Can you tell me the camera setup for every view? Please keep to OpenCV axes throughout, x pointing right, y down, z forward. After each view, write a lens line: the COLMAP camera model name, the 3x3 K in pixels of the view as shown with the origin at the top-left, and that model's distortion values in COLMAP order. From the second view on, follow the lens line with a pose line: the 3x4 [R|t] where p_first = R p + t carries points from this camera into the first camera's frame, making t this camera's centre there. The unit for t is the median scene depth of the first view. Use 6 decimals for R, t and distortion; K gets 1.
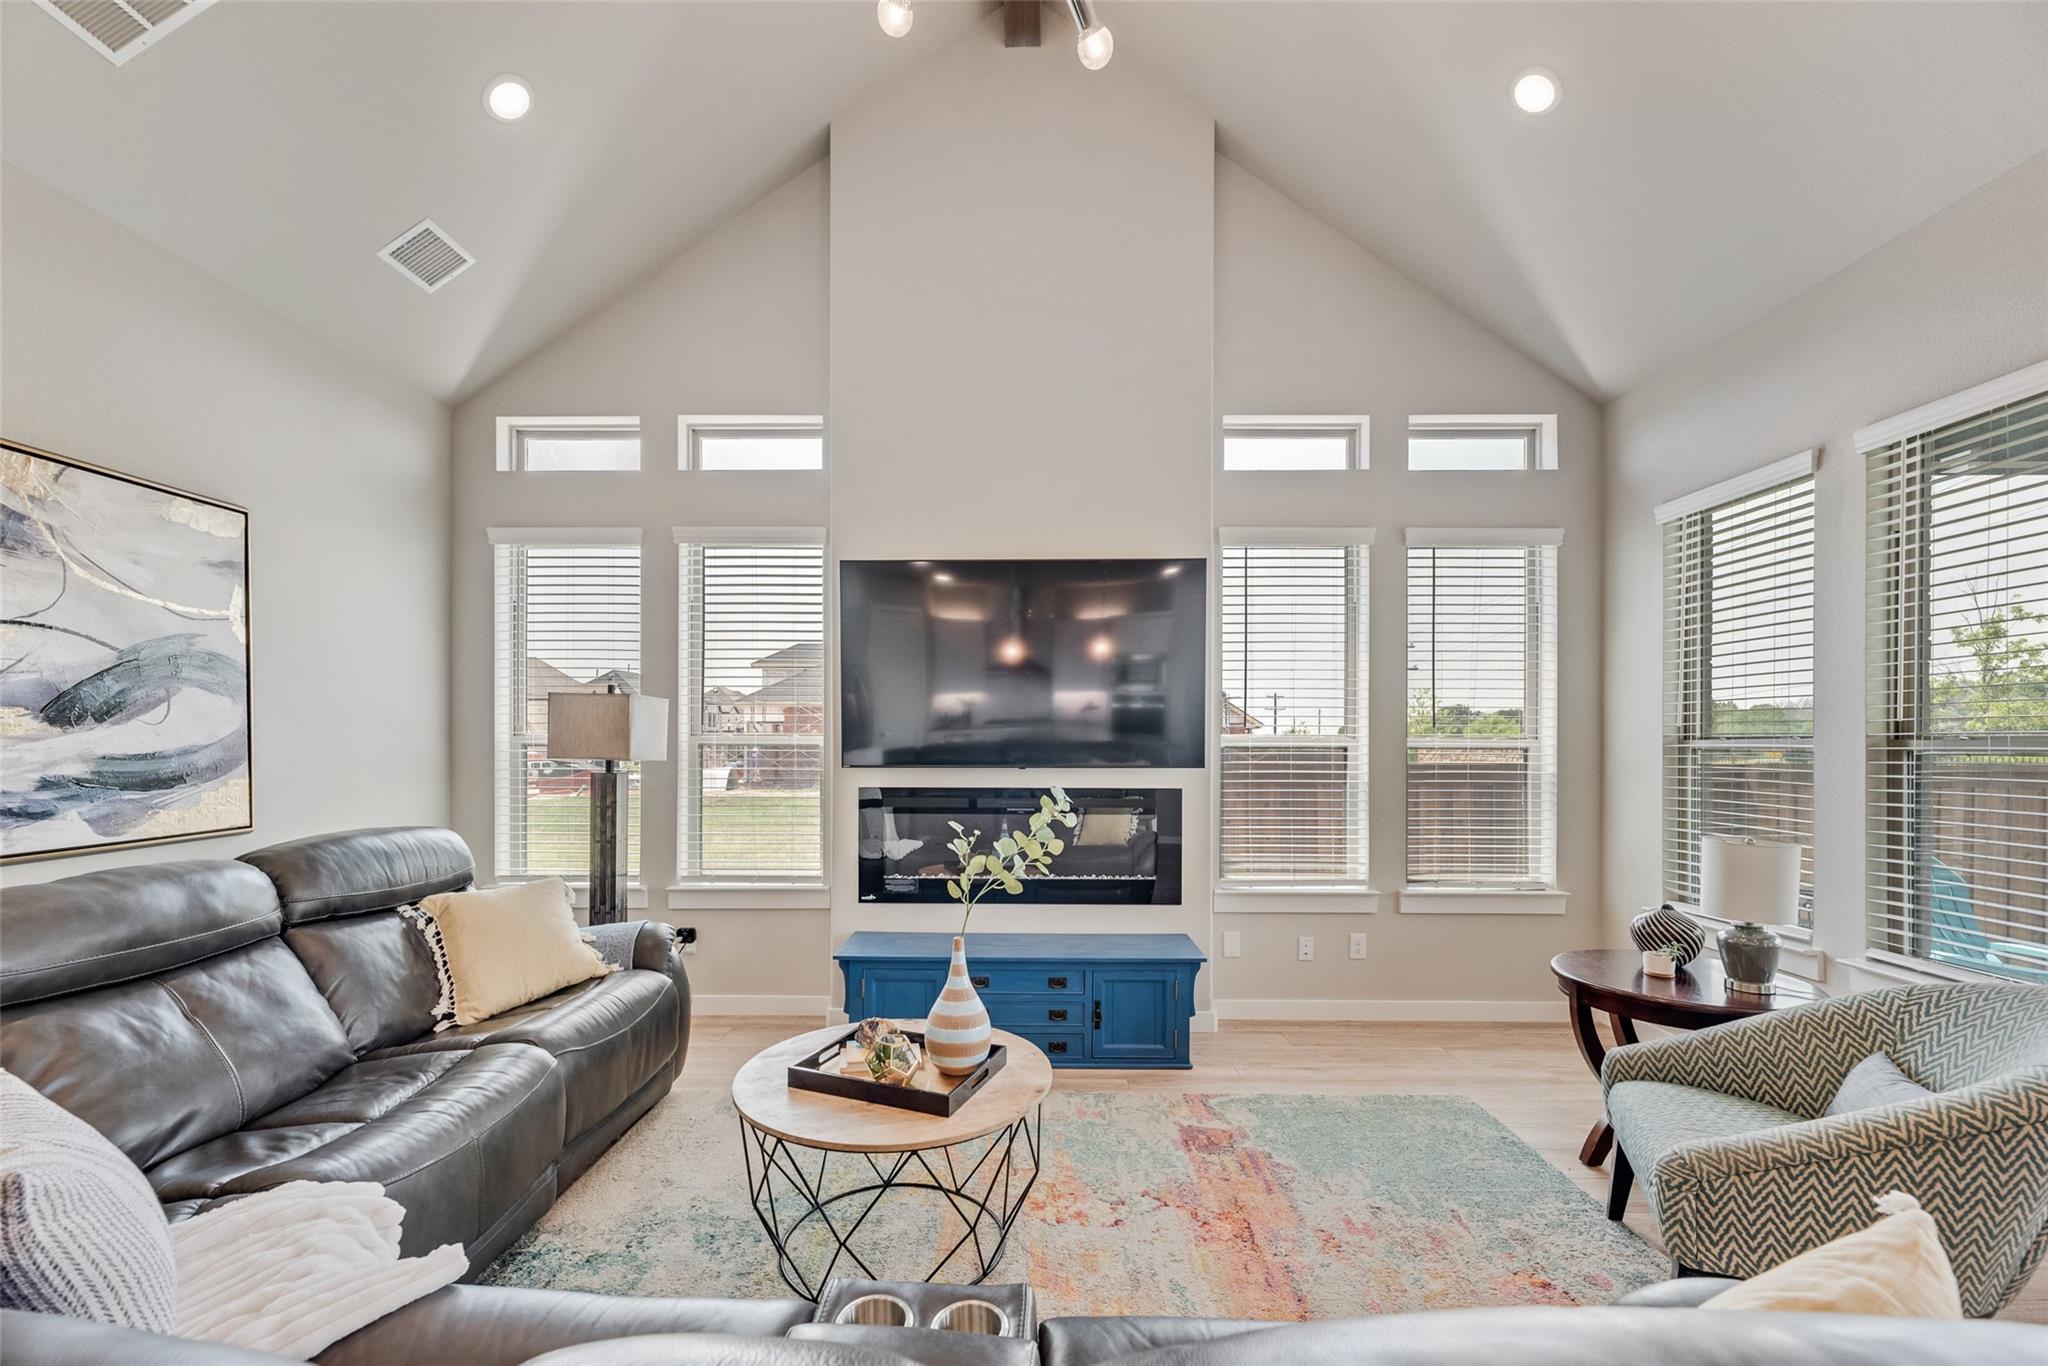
lens RADIAL K [[837.3, 0, 1030.9], [0, 837.3, 740.4], [0, 0, 1]] dist [0.000993, 0.000217]
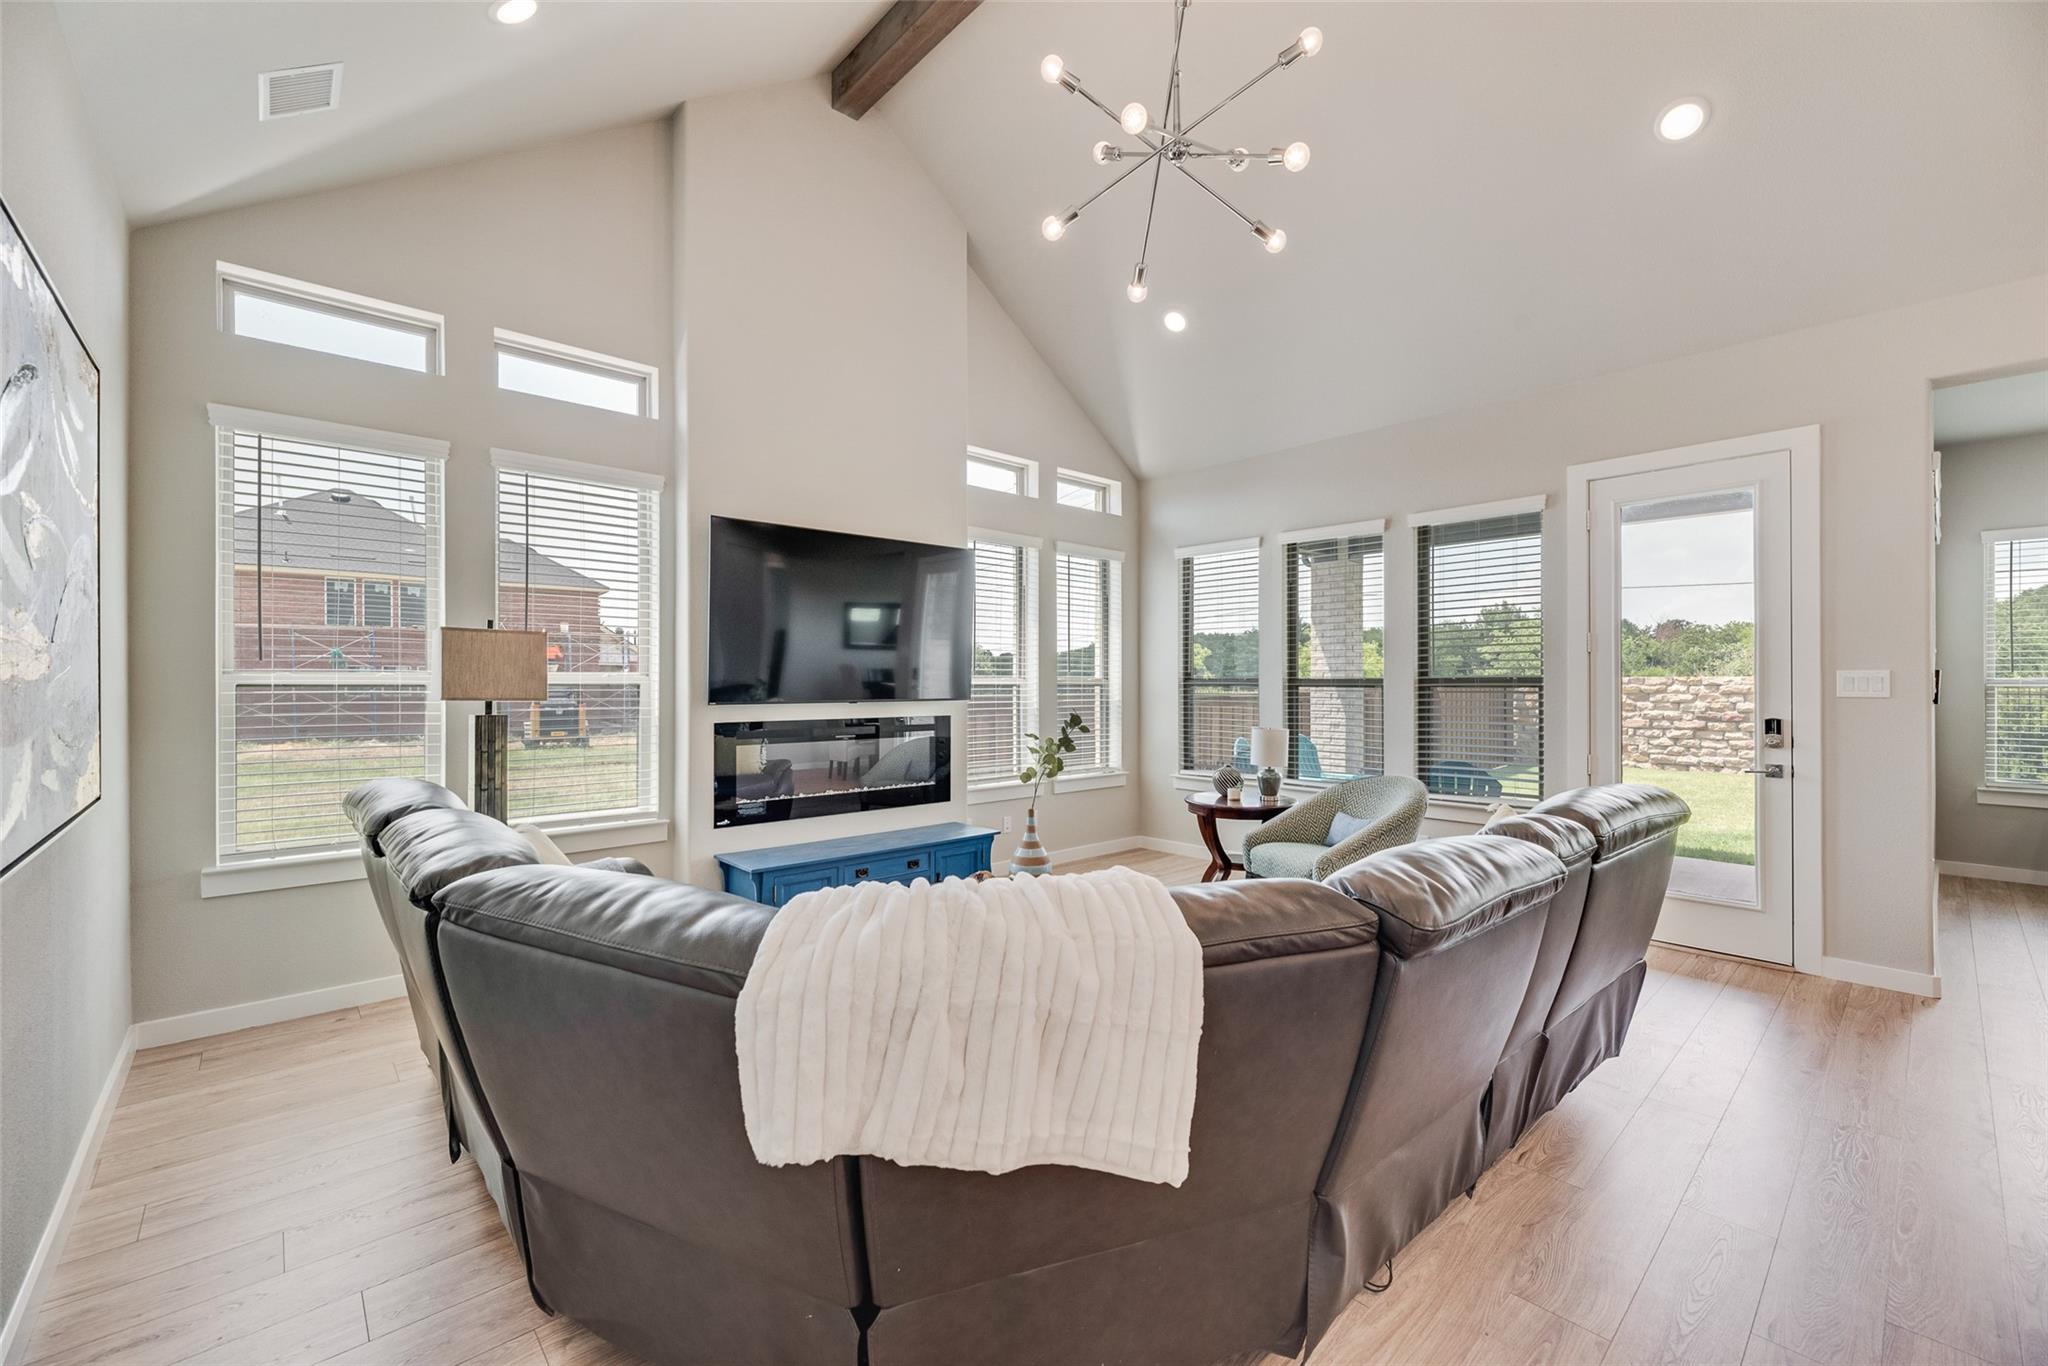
lens RADIAL K [[837.3, 0, 1002.6], [0, 837.3, 679.6], [0, 0, 1]] dist [0.000993, 0.000217]
pose [[0.738473, 0.000571, 0.674283, -0.655778], [-0.001763, 0.999998, 0.001083, -0.002694], [-0.674281, -0.001989, 0.738472, -0.060048]]
